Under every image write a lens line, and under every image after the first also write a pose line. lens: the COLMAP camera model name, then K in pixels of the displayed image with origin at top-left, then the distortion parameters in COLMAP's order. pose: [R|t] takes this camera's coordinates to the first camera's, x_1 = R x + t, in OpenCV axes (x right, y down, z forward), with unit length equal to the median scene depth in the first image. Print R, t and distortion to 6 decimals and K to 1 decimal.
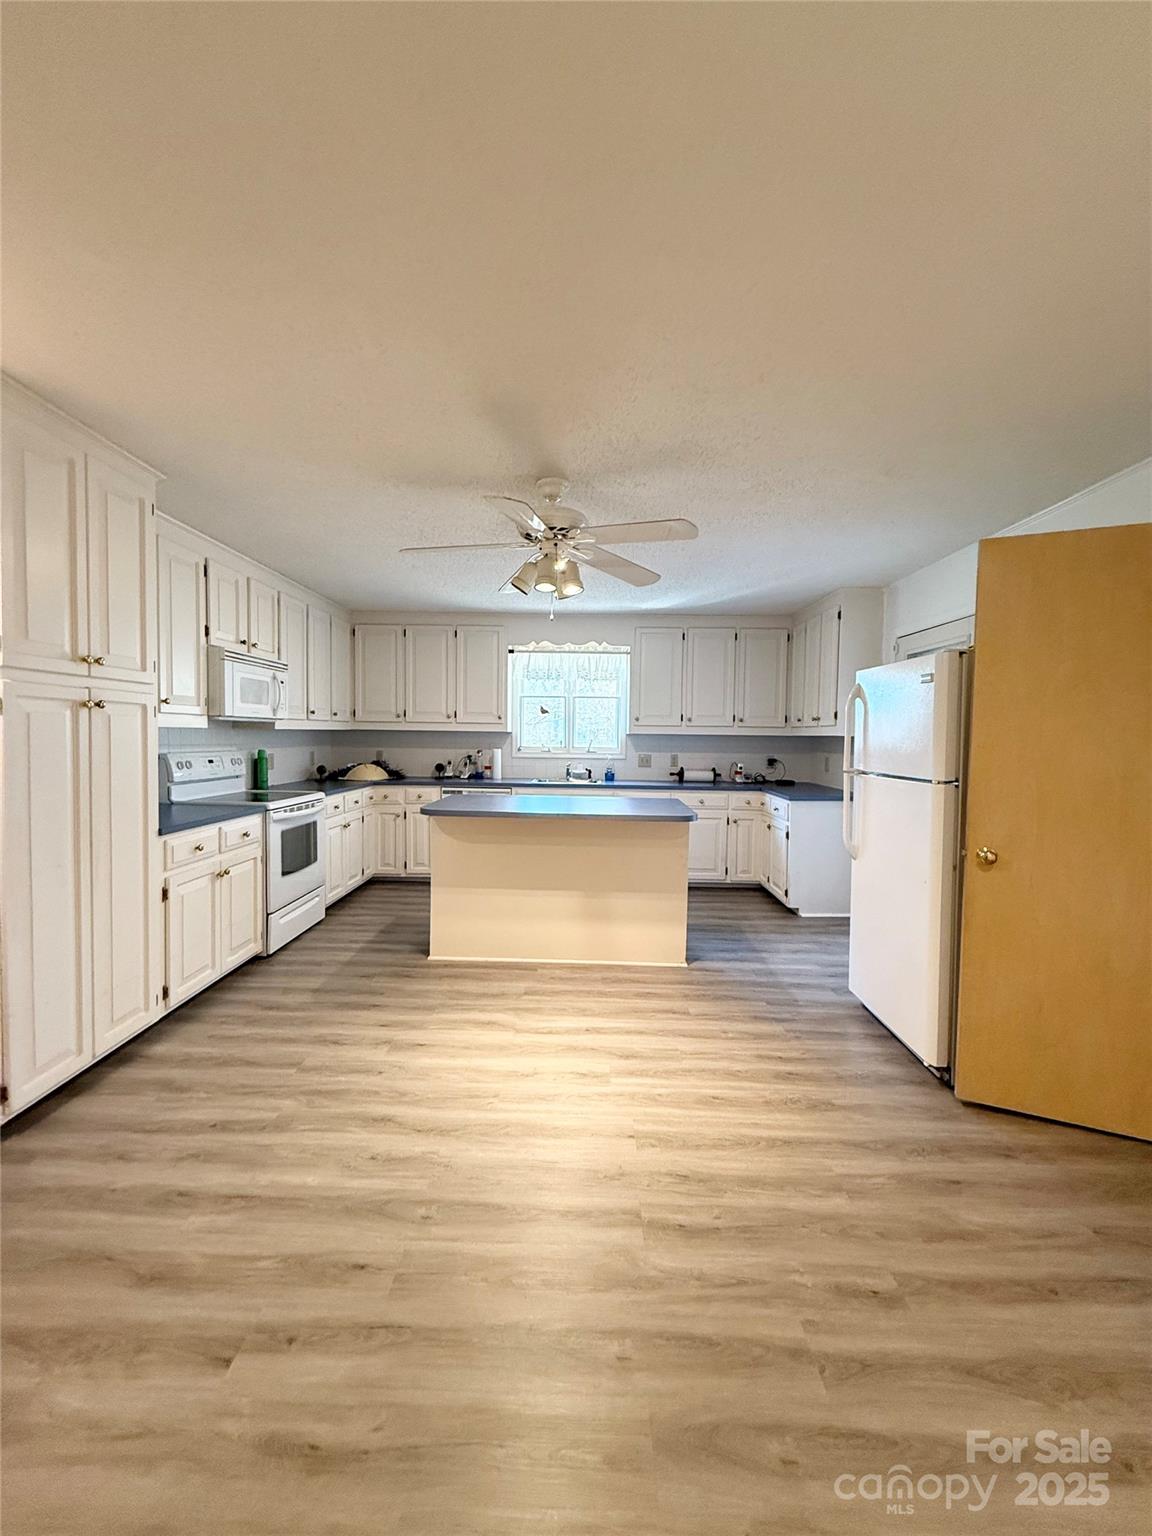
lens RADIAL K [[609.3, 0, 575.0], [0, 609.3, 763.6], [0, 0, 1]] dist [0.000919, 0.000662]
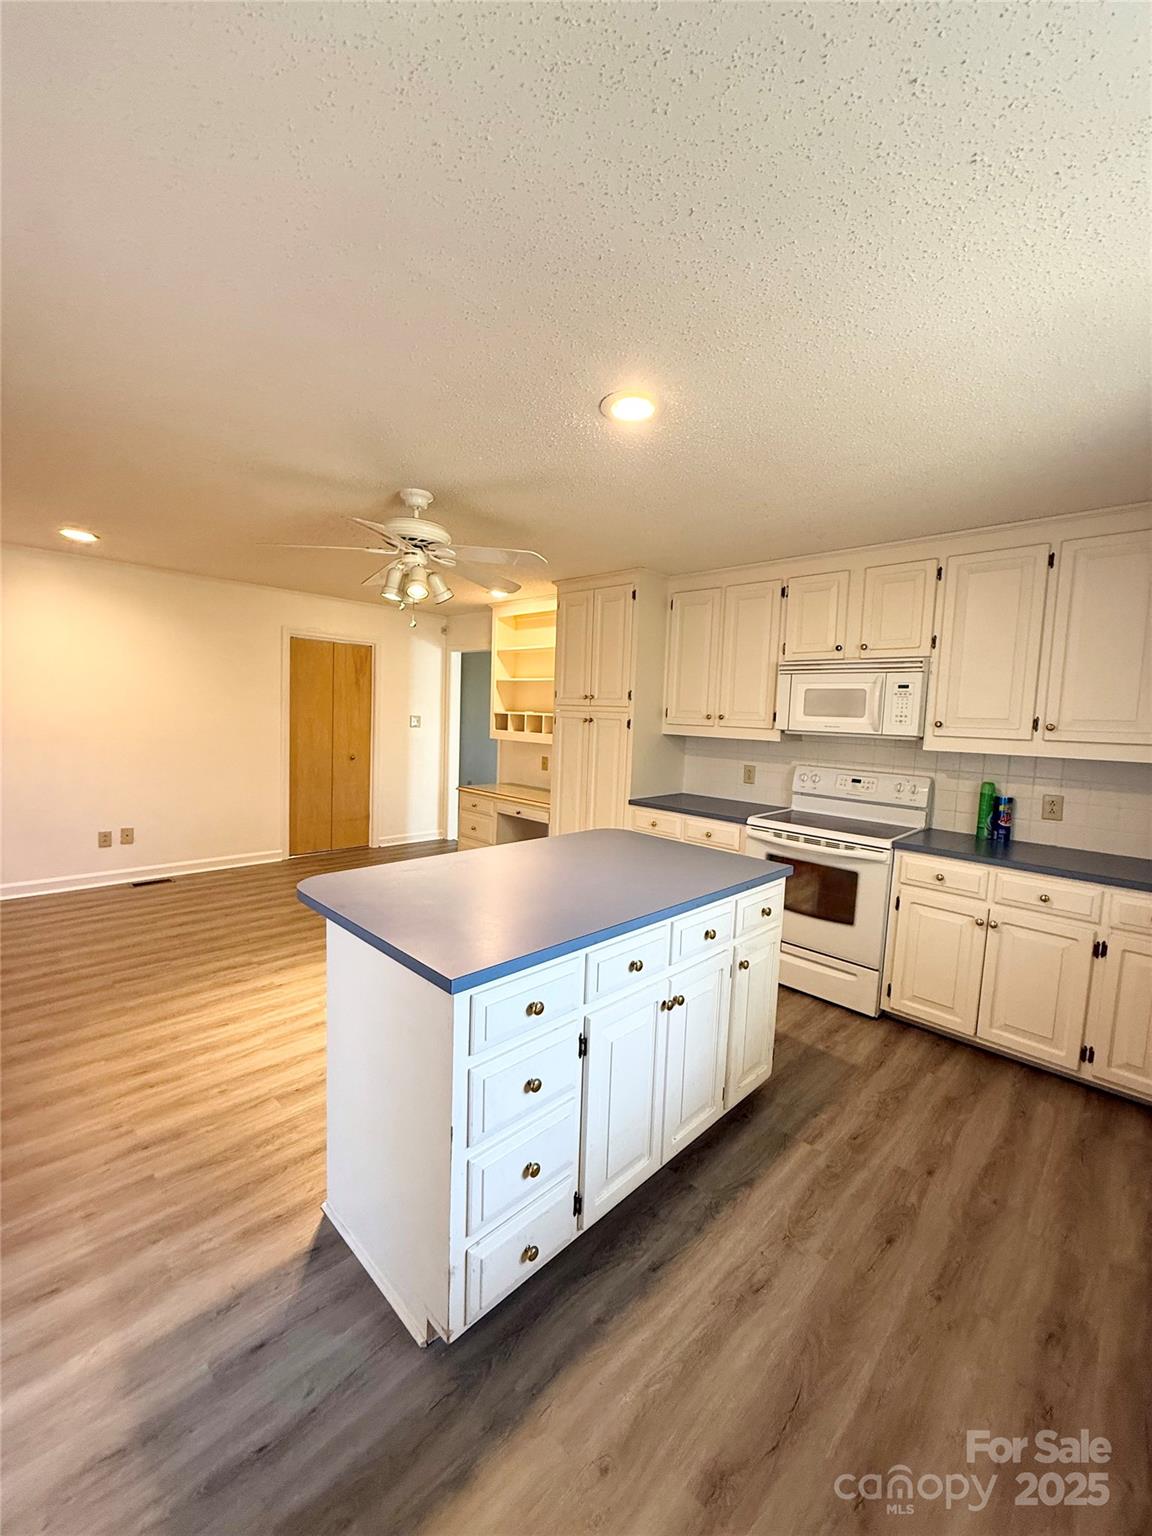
lens RADIAL K [[609.3, 0, 576.4], [0, 609.3, 764.6], [0, 0, 1]] dist [0.000919, 0.000662]
pose [[-0.683298, 0.019684, -0.729874, 0.478930], [-0.082373, 0.991176, 0.103847, -0.117019], [0.725478, 0.131080, -0.675648, 1.726429]]
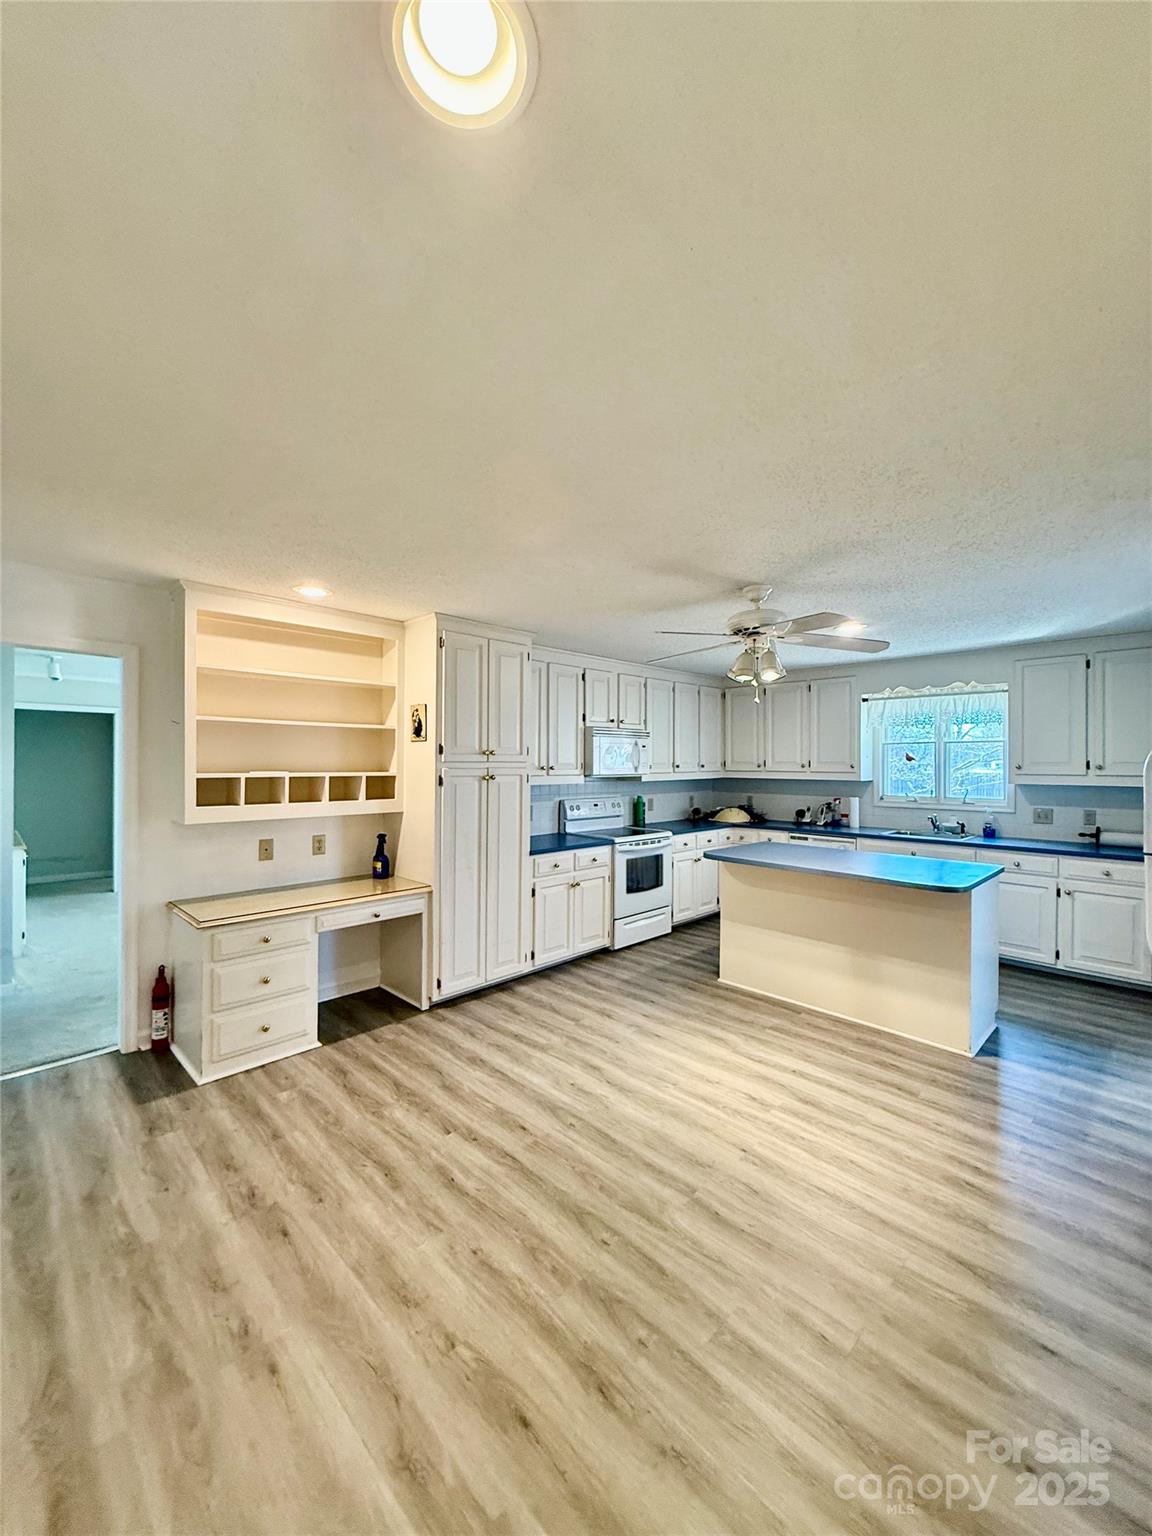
lens RADIAL K [[609.3, 0, 575.7], [0, 609.3, 764.1], [0, 0, 1]] dist [0.000919, 0.000662]
pose [[0.718782, -0.011699, -0.695137, 0.467973], [-0.023541, 0.998875, -0.041153, -0.052448], [0.694836, 0.045944, 0.717699, -0.071353]]
